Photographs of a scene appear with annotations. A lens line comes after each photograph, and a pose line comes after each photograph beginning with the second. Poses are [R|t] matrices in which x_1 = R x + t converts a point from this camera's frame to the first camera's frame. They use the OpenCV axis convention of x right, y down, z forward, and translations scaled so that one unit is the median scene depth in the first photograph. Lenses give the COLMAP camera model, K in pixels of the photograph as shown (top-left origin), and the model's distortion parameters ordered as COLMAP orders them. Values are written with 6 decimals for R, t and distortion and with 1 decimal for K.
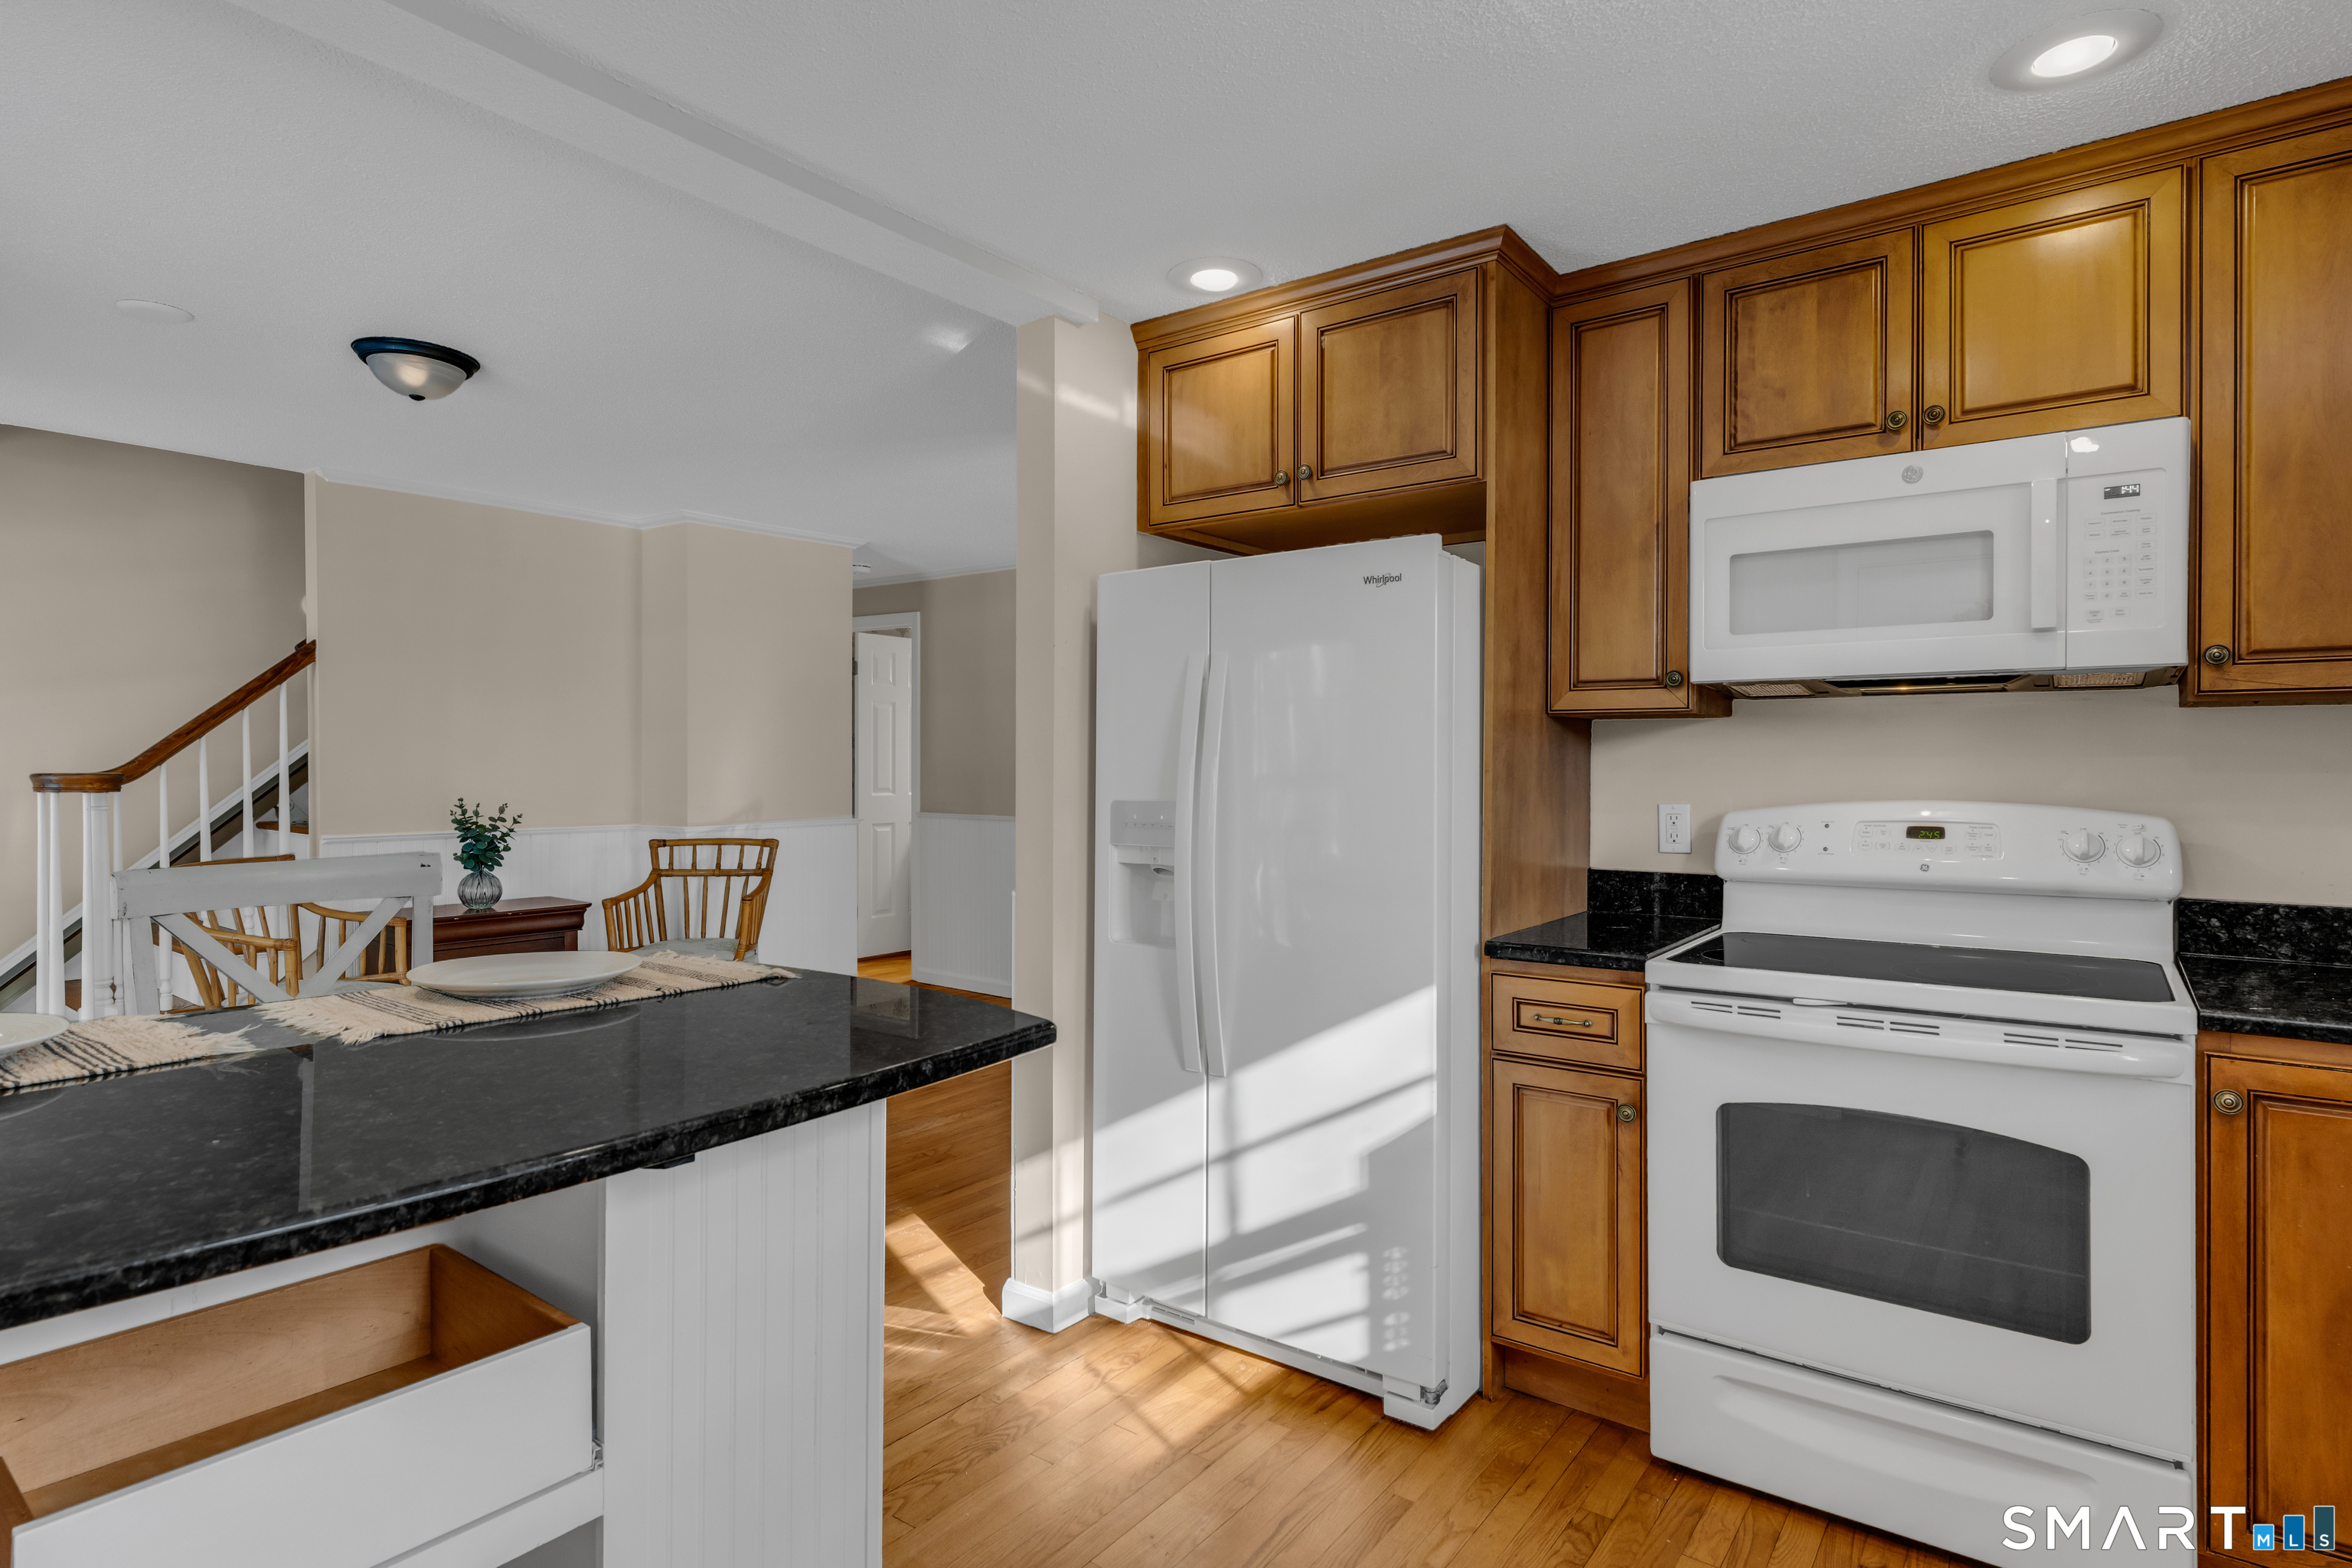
lens RADIAL K [[1240.2, 0, 1196.7], [0, 1240.2, 770.2], [0, 0, 1]] dist [-0.000405, 0.001441]
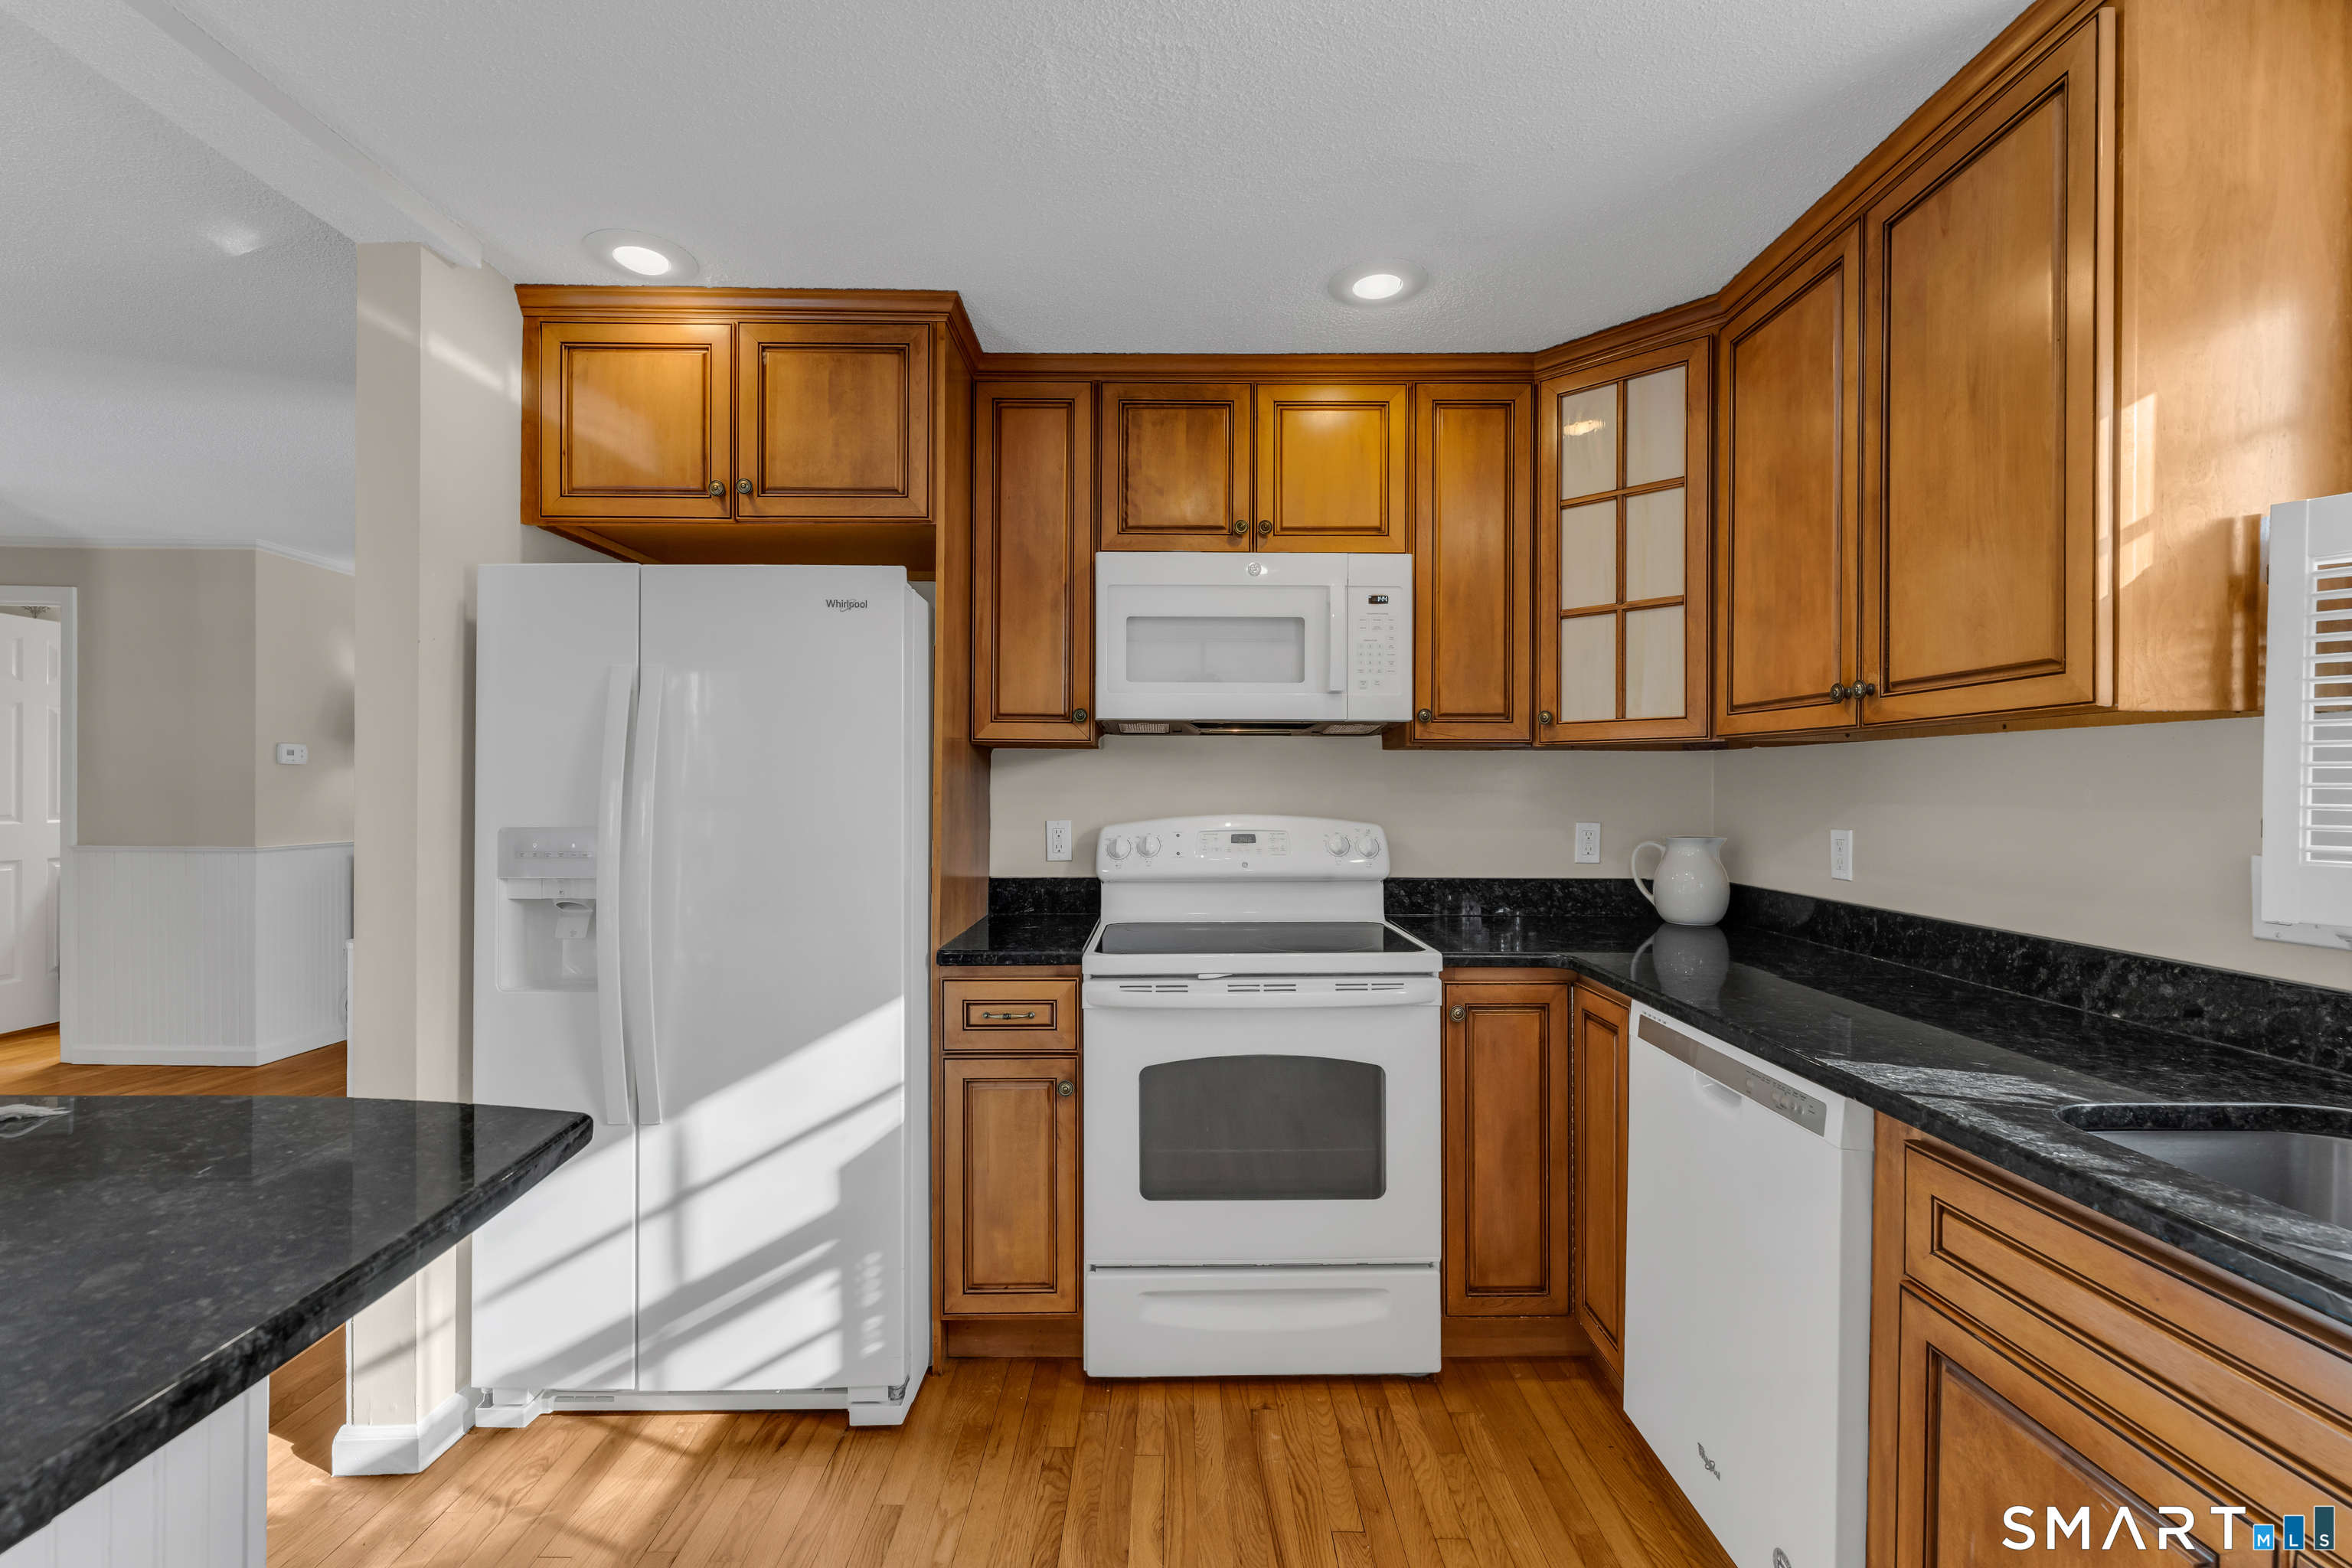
lens RADIAL K [[1016.5, 0, 1173.0], [0, 1016.5, 789.3], [0, 0, 1]] dist [-0.001070, 0.000117]
pose [[0.796838, 0.000593, 0.604192, -0.139196], [-0.000490, 1.000000, -0.000335, -0.002404], [-0.604192, -0.000029, 0.796839, 0.173276]]
